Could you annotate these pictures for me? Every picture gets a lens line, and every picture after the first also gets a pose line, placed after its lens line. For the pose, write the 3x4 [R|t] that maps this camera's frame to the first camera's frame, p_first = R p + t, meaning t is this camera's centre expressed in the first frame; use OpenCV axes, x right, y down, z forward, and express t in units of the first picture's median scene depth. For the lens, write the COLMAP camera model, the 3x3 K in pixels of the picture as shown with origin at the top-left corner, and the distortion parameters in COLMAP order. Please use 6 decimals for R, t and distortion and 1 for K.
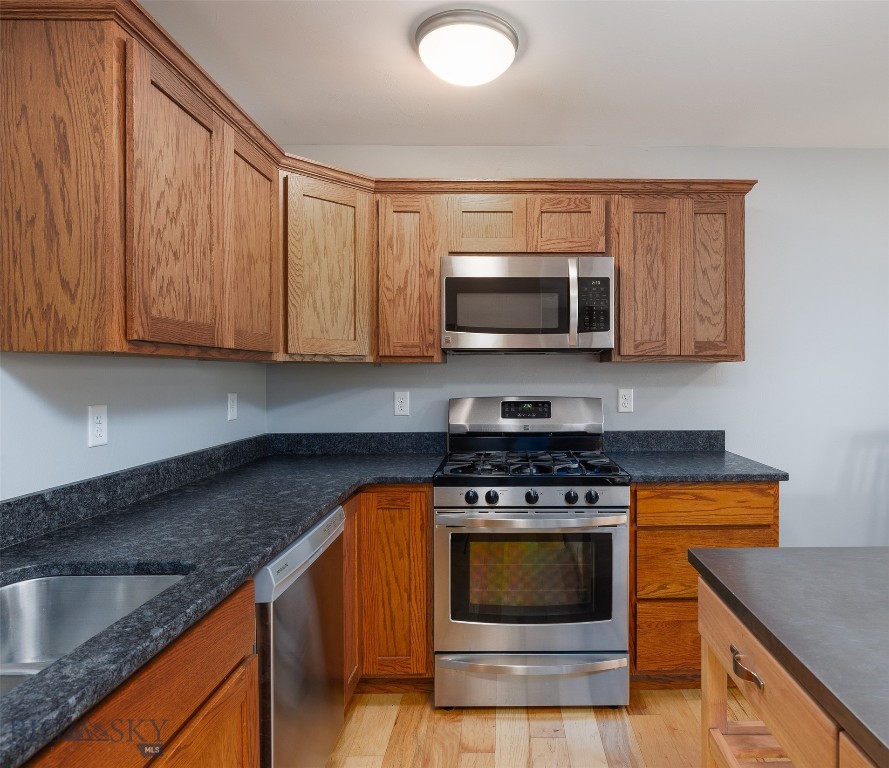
lens RADIAL K [[531.8, 0, 444.5], [0, 531.8, 384.0], [0, 0, 1]] dist [-0.016384, -0.000766]
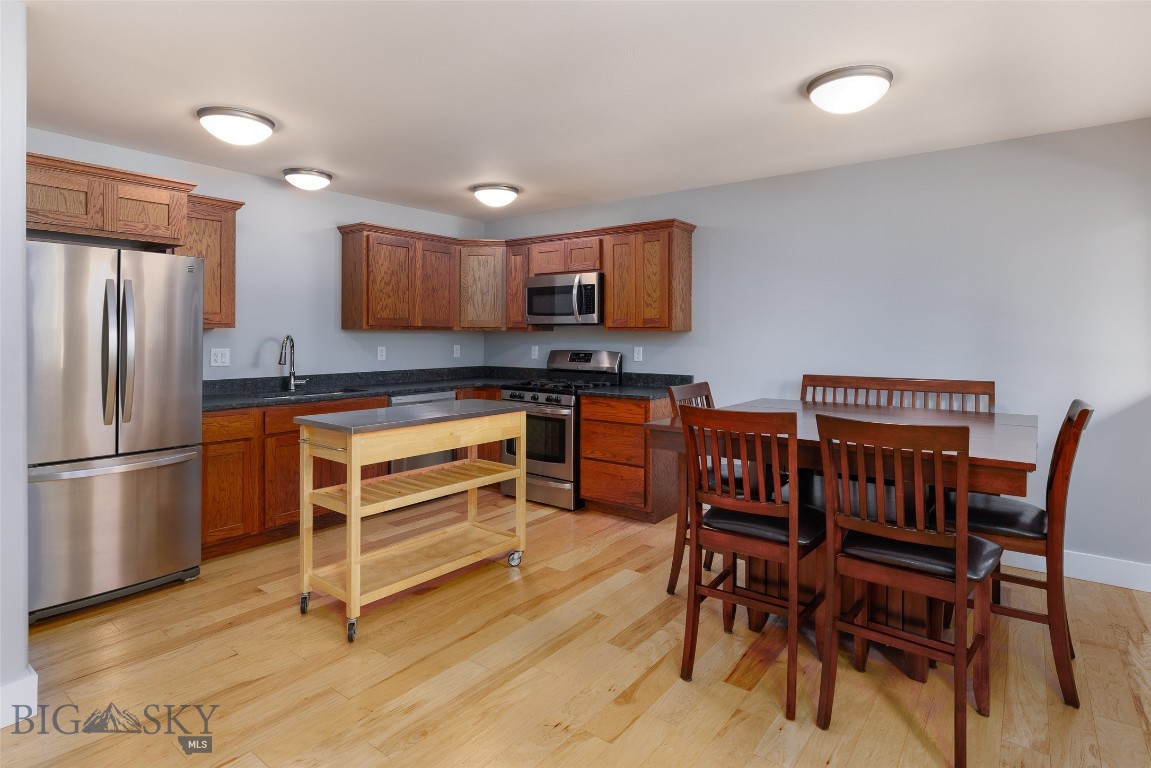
lens RADIAL K [[586.7, 0, 574.1], [0, 586.7, 350.5], [0, 0, 1]] dist [-0.001286, -0.000064]
pose [[0.787474, 0.024214, -0.615872, 1.505687], [-0.019884, 0.999706, 0.013881, -0.001550], [0.616027, 0.001315, 0.787724, -0.618116]]
